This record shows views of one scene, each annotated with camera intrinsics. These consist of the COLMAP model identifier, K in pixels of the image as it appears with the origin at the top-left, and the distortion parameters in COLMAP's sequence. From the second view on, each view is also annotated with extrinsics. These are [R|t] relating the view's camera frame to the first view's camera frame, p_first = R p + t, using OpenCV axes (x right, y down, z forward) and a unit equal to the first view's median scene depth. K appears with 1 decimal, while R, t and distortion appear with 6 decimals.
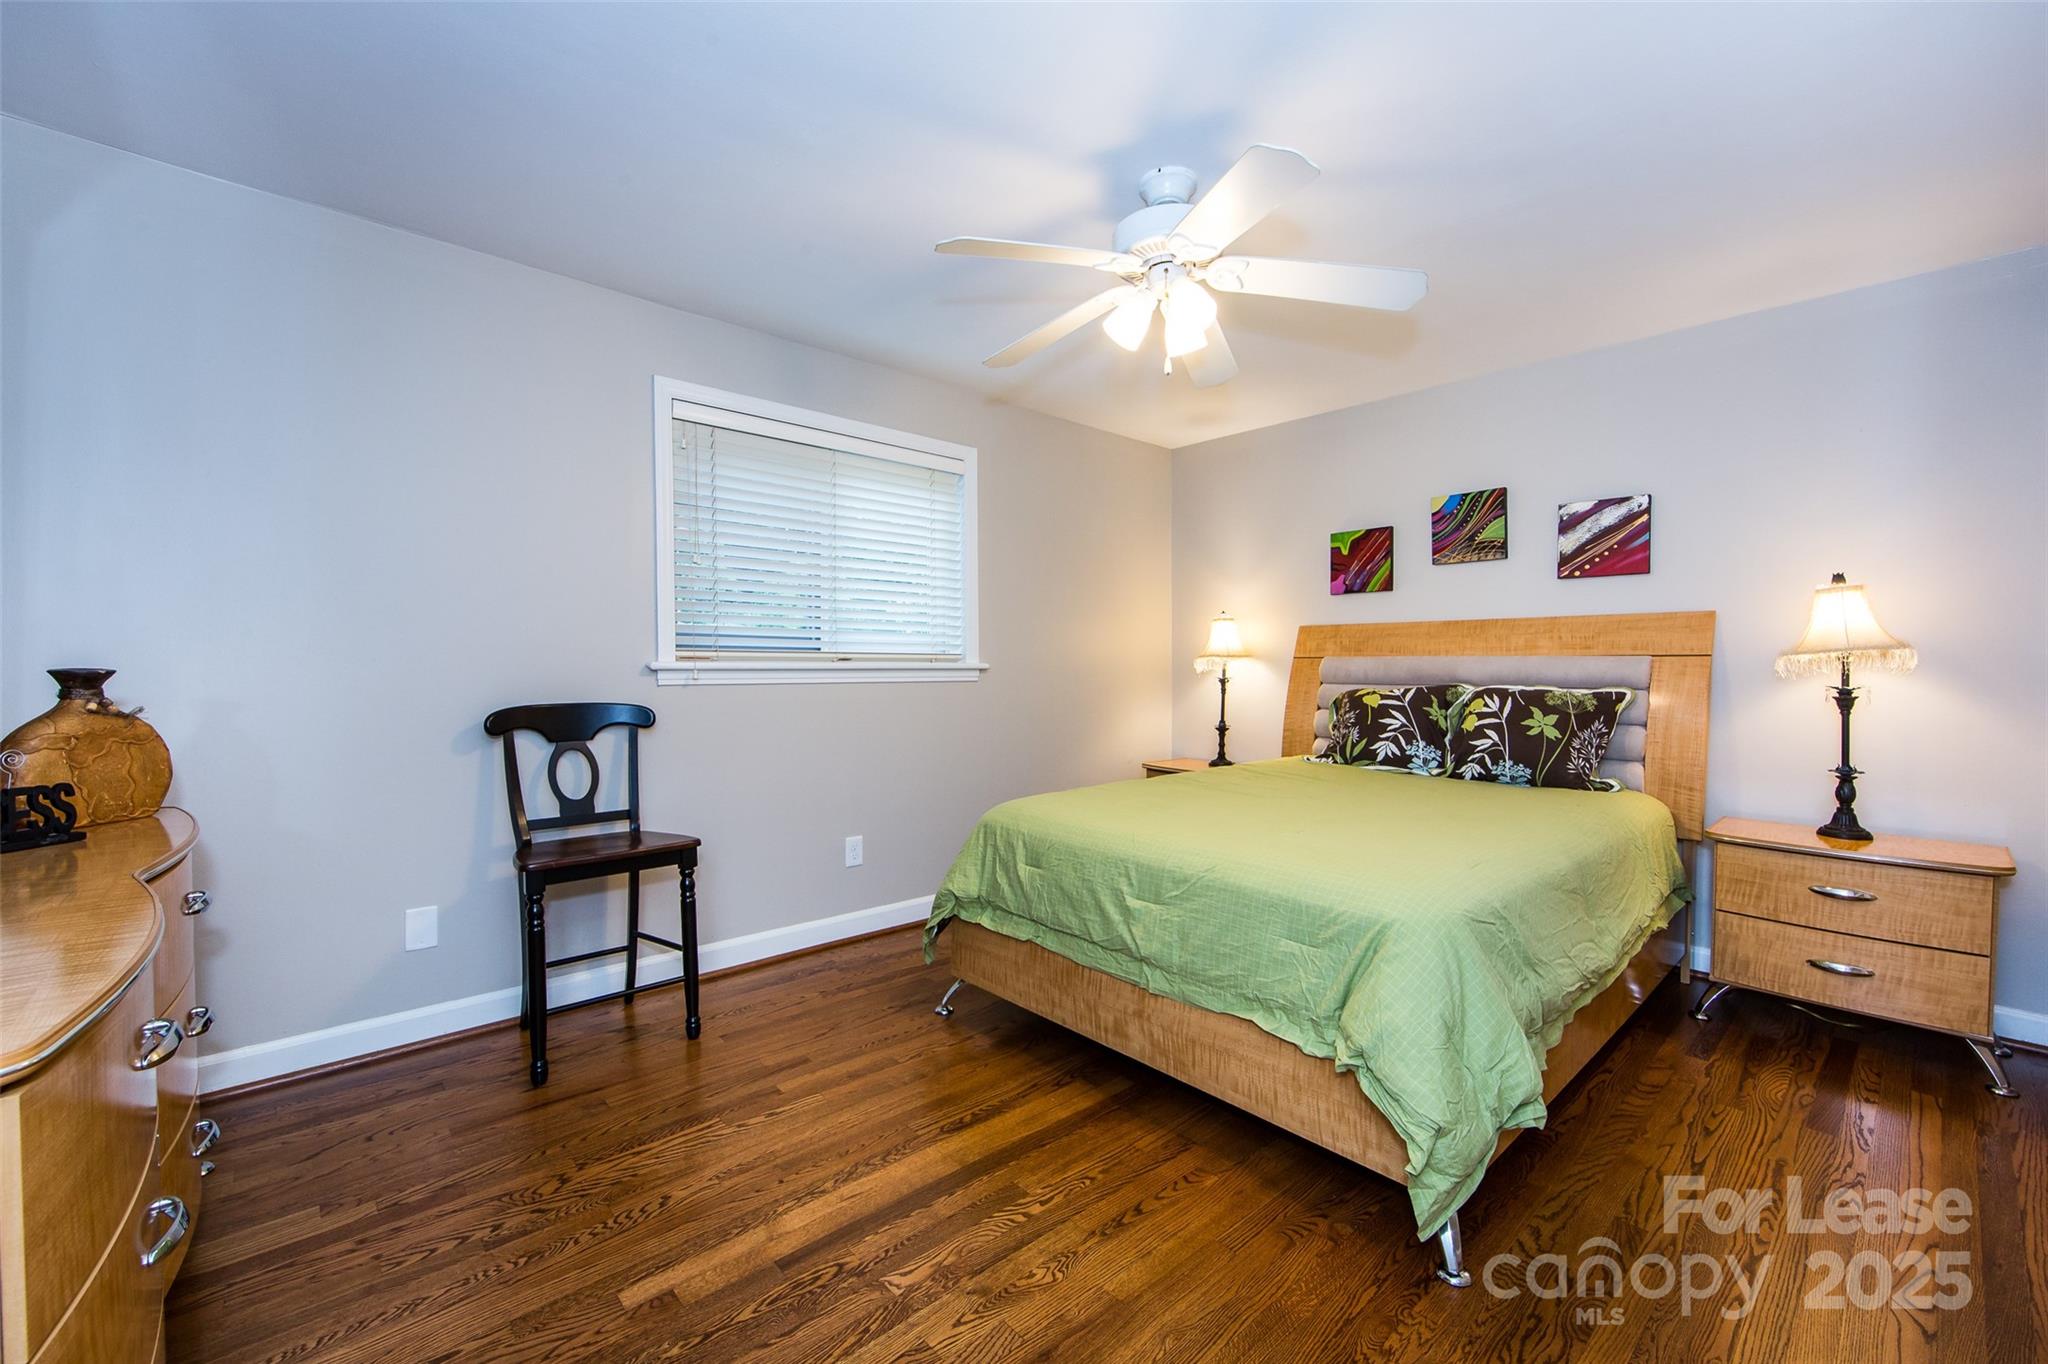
lens RADIAL K [[813.7, 0, 1020.6], [0, 813.7, 677.6], [0, 0, 1]] dist [-0.002112, -0.000174]
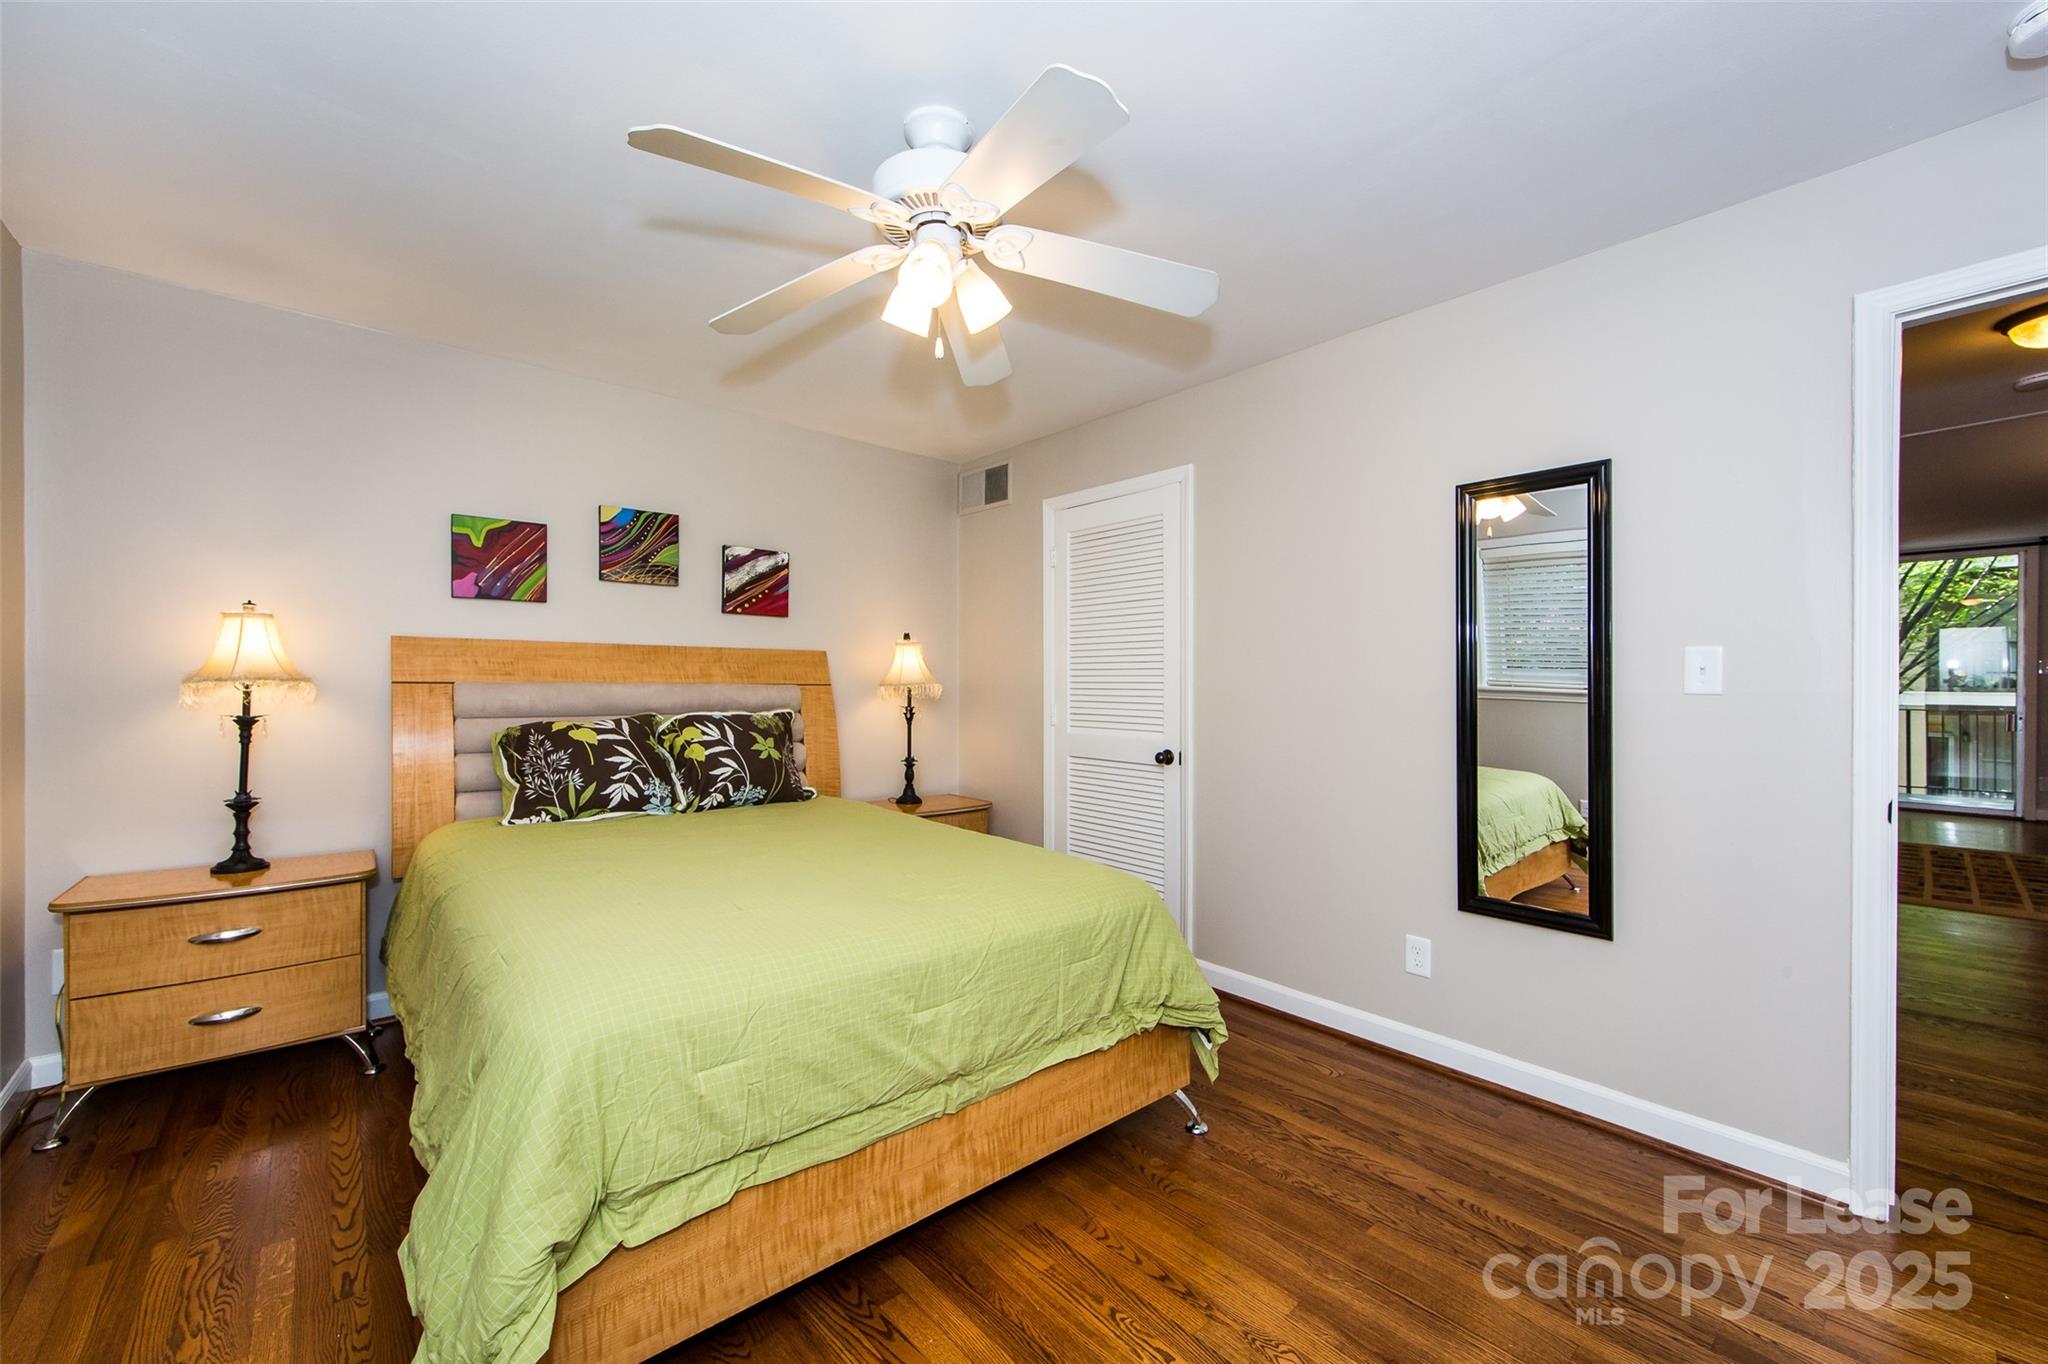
lens RADIAL K [[813.7, 0, 1021.2], [0, 813.7, 682.7], [0, 0, 1]] dist [-0.002112, -0.000174]
pose [[0.020460, -0.002605, 0.999787, -0.413334], [0.005160, 0.999984, 0.002500, -0.028669], [-0.999777, 0.005108, 0.020474, 0.574156]]
